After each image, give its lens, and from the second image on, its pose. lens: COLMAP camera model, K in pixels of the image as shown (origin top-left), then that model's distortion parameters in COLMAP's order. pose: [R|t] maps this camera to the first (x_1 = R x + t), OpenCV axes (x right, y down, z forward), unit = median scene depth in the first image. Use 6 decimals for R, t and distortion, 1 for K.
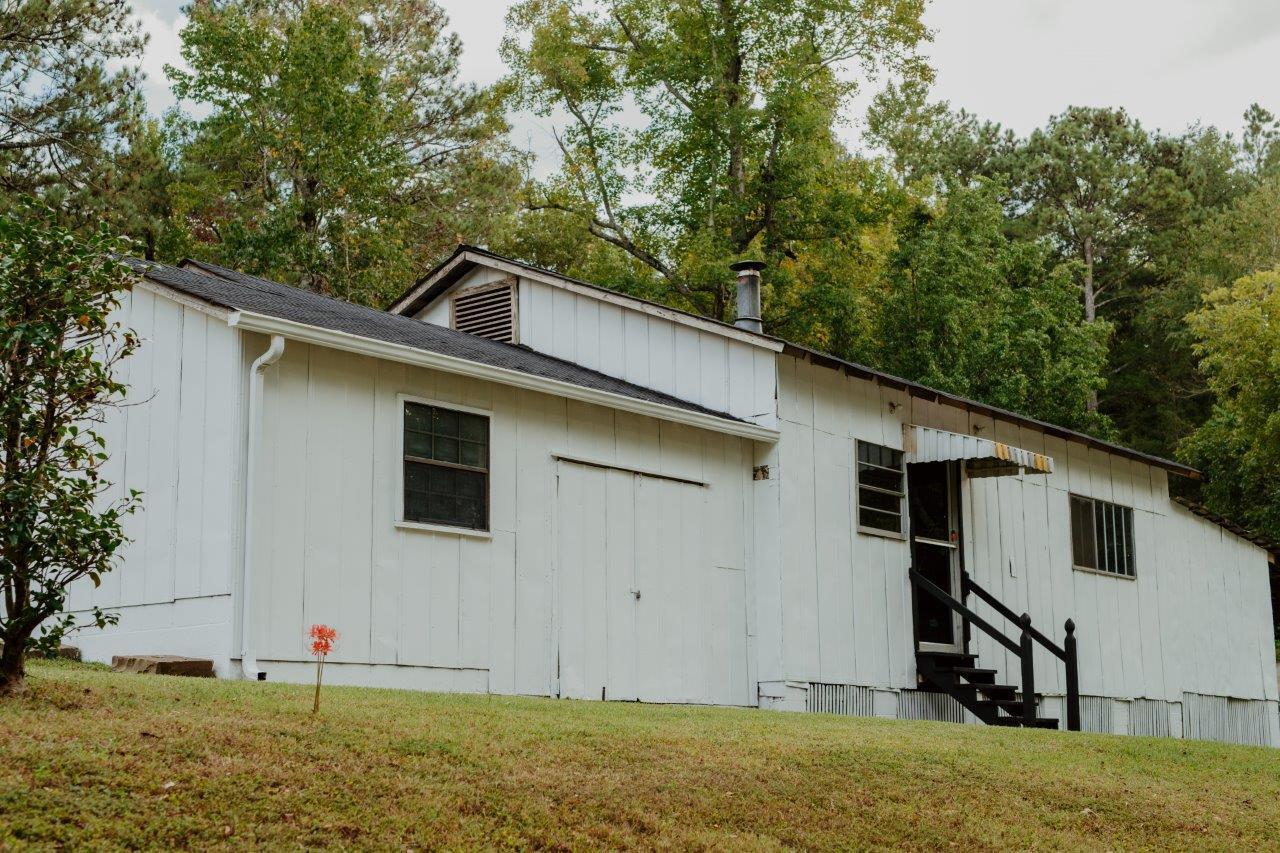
lens RADIAL K [[1766.2, 0, 643.8], [0, 1766.2, 425.0], [0, 0, 1]] dist [0.021674, 0.000000]
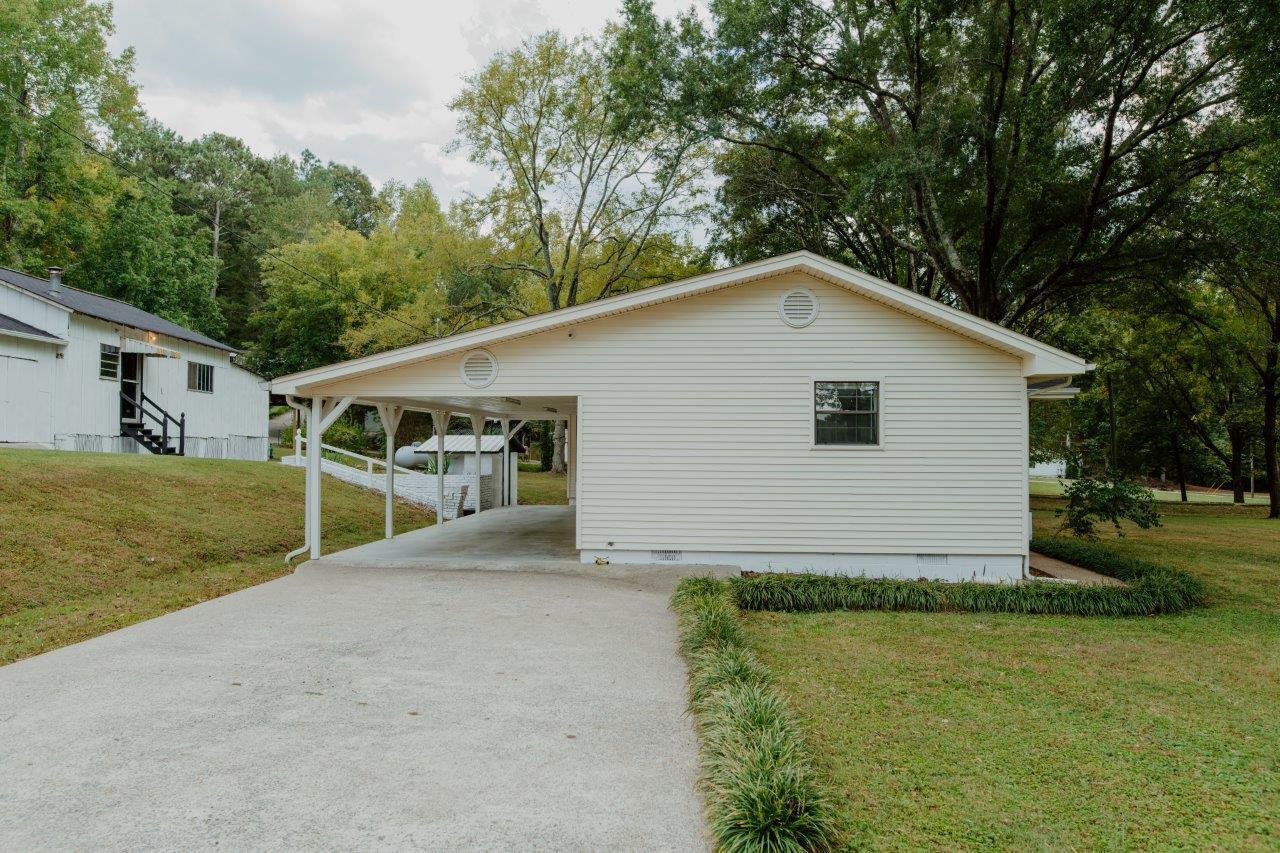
lens RADIAL K [[883.5, 0, 646.3], [0, 883.5, 429.1], [0, 0, 1]] dist [-0.038648, 0.023717]
pose [[0.758558, 0.027438, 0.651027, -0.086686], [-0.134003, 0.984326, 0.114651, -0.099599], [-0.637677, -0.174209, 0.750346, -0.424755]]
